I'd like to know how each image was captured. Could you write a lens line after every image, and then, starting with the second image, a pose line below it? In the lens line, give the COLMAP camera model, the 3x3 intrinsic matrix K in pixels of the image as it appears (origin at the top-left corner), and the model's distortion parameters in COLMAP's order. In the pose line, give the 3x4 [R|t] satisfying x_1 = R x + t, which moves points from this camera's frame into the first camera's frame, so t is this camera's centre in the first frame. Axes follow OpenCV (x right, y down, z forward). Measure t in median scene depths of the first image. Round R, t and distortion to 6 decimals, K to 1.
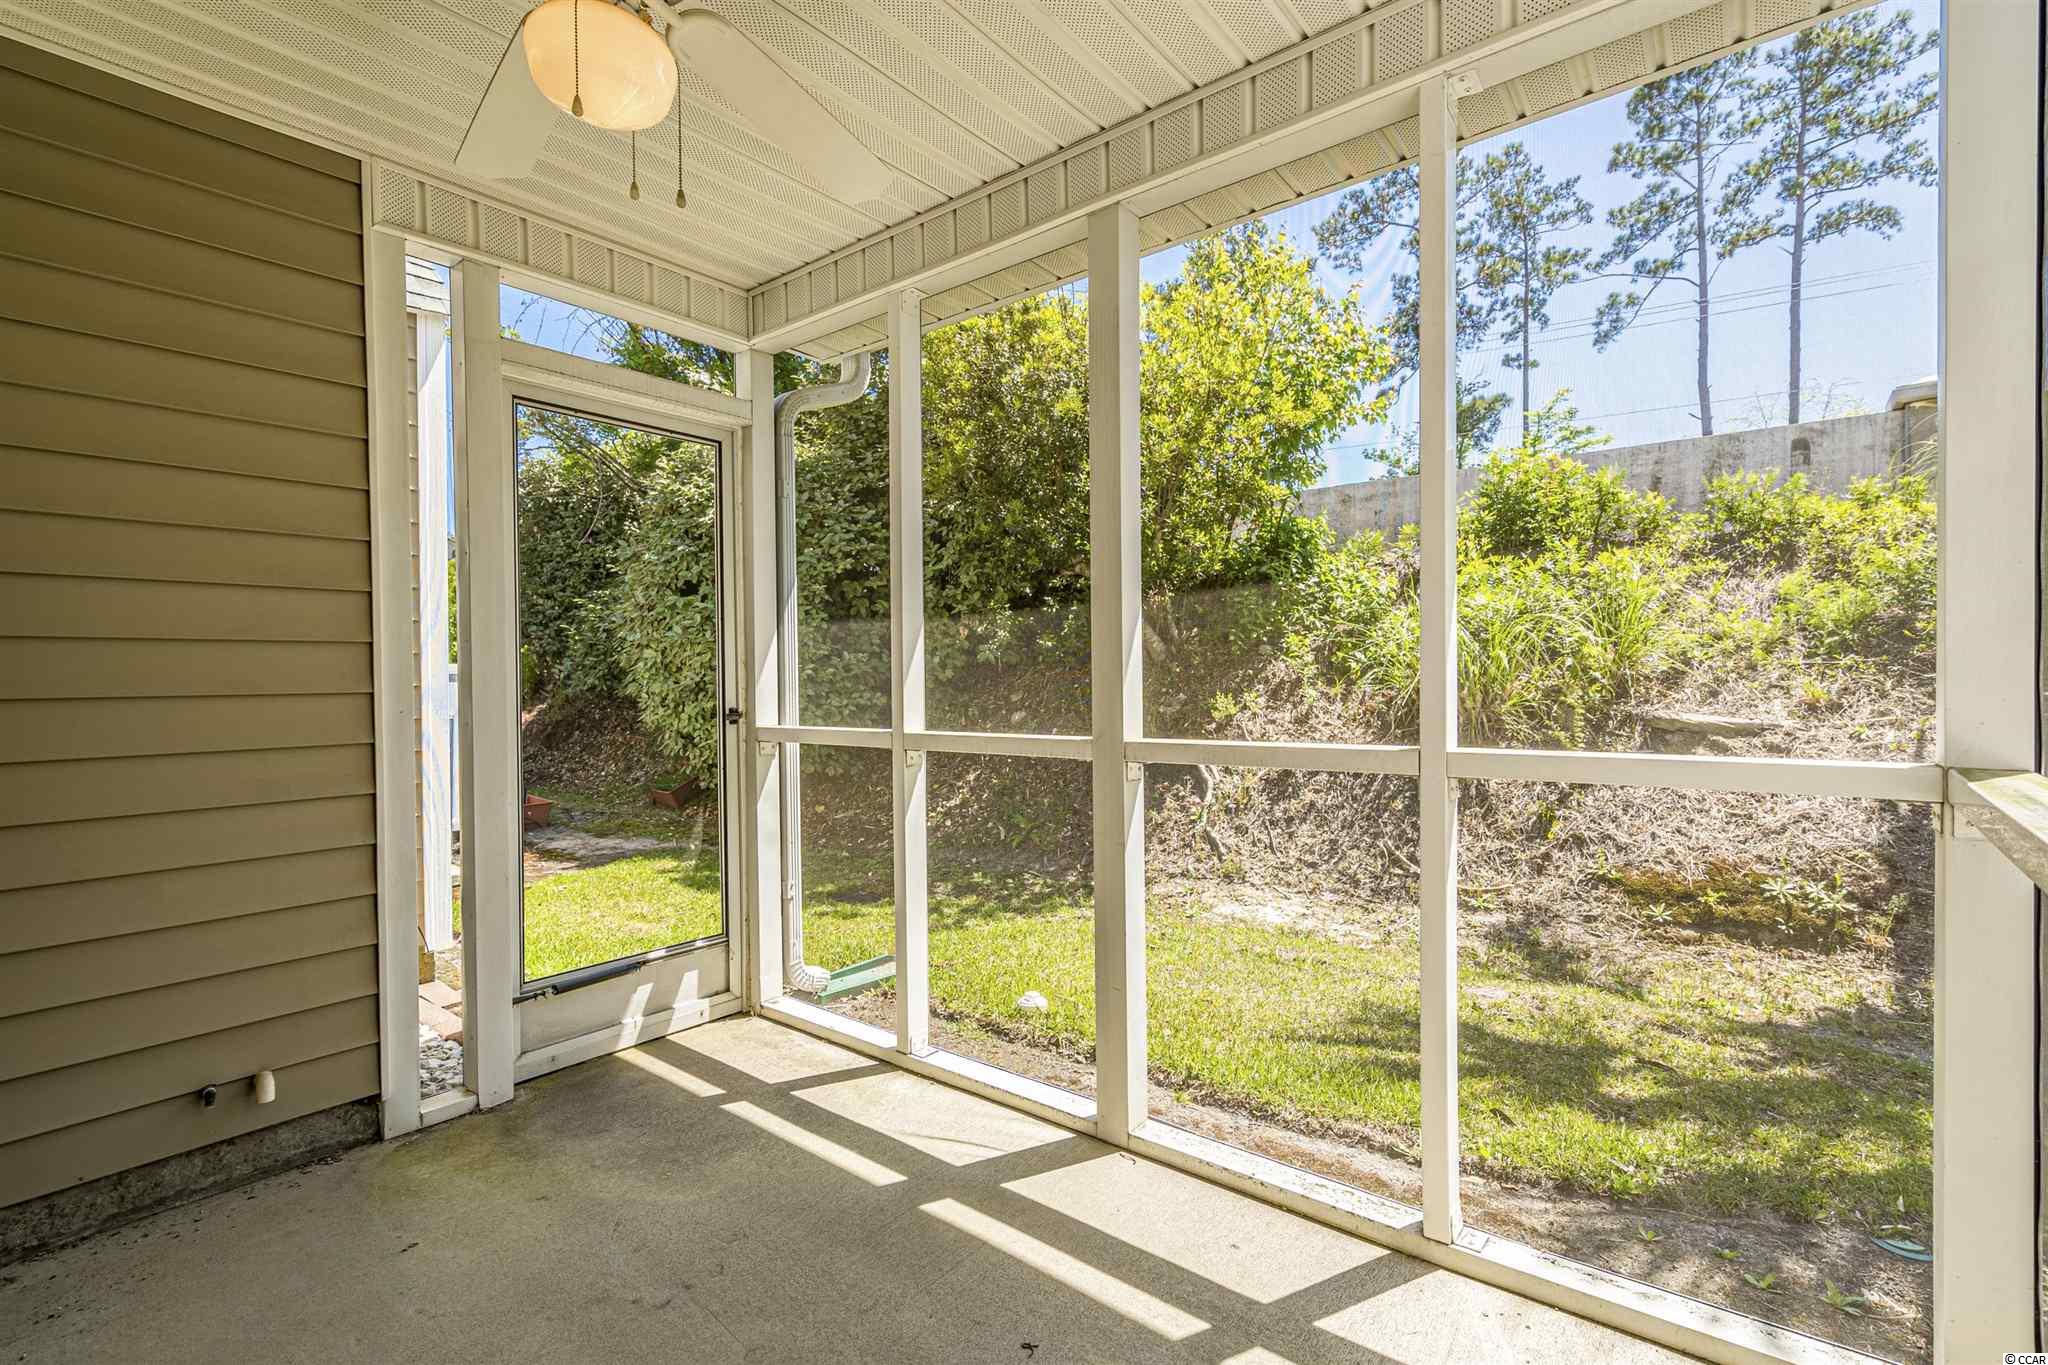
lens RADIAL K [[929.7, 0, 1026.4], [0, 929.7, 688.7], [0, 0, 1]] dist [0.002353, 0.001514]
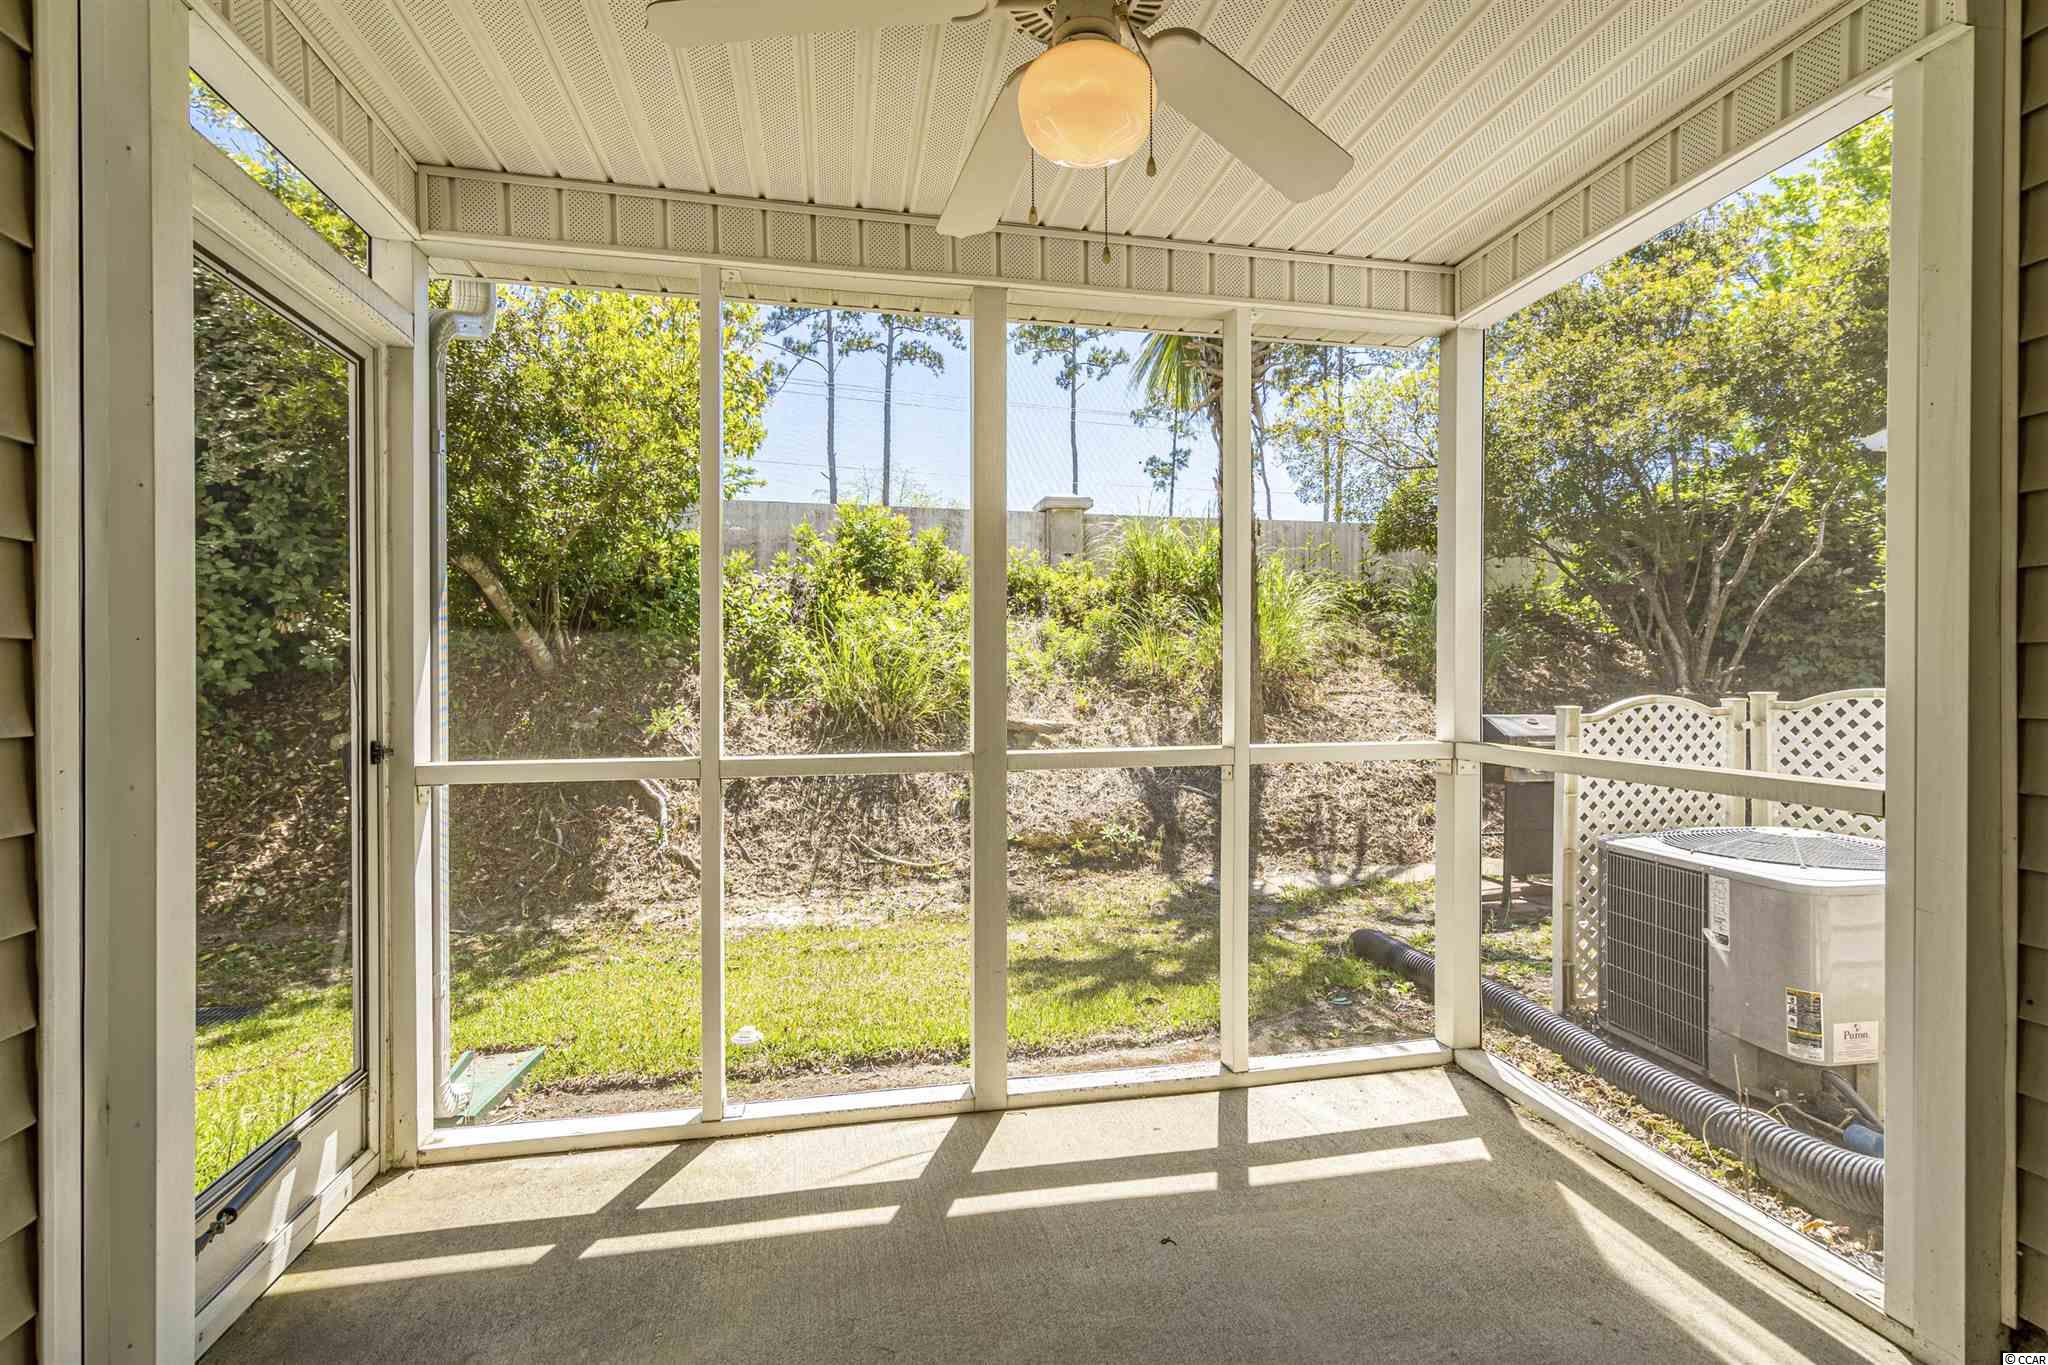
lens RADIAL K [[928.9, 0, 1020.3], [0, 928.9, 682.5], [0, 0, 1]] dist [-0.006212, 0.002238]
pose [[0.635811, 0.007709, 0.771806, -0.425490], [0.004153, 0.999901, -0.013409, -0.009389], [-0.771833, 0.011732, 0.635716, 0.138959]]
